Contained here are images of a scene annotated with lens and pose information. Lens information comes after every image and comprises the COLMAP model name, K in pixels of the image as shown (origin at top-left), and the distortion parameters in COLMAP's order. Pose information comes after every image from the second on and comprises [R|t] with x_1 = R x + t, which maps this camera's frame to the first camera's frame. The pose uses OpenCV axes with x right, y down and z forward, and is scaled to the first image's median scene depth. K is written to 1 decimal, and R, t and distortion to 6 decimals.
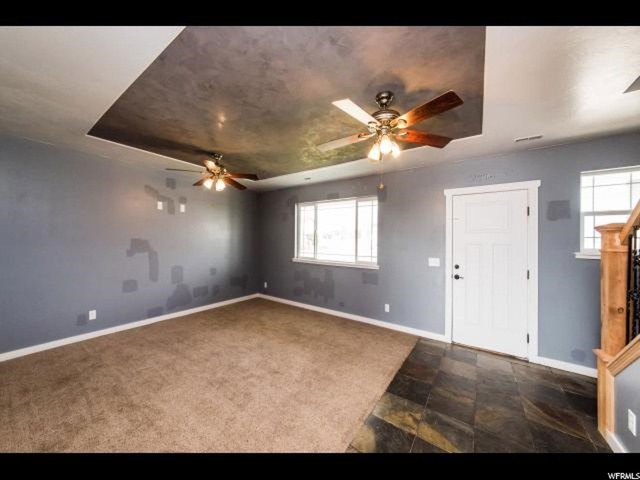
lens RADIAL K [[226.8, 0, 335.6], [0, 226.8, 235.8], [0, 0, 1]] dist [-0.008927, 0.000495]
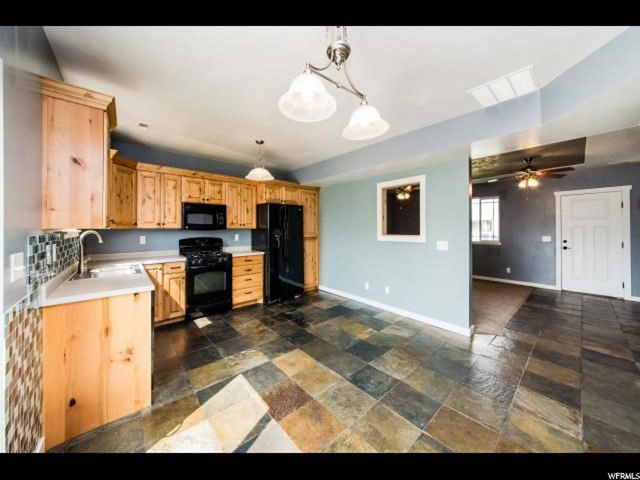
lens RADIAL K [[245.8, 0, 319.0], [0, 245.8, 226.2], [0, 0, 1]] dist [0.002538, 0.001194]
pose [[0.967571, -0.021362, -0.251696, -0.659240], [0.023829, 0.999693, 0.006758, -0.020259], [0.251474, -0.012536, 0.967783, -1.045519]]
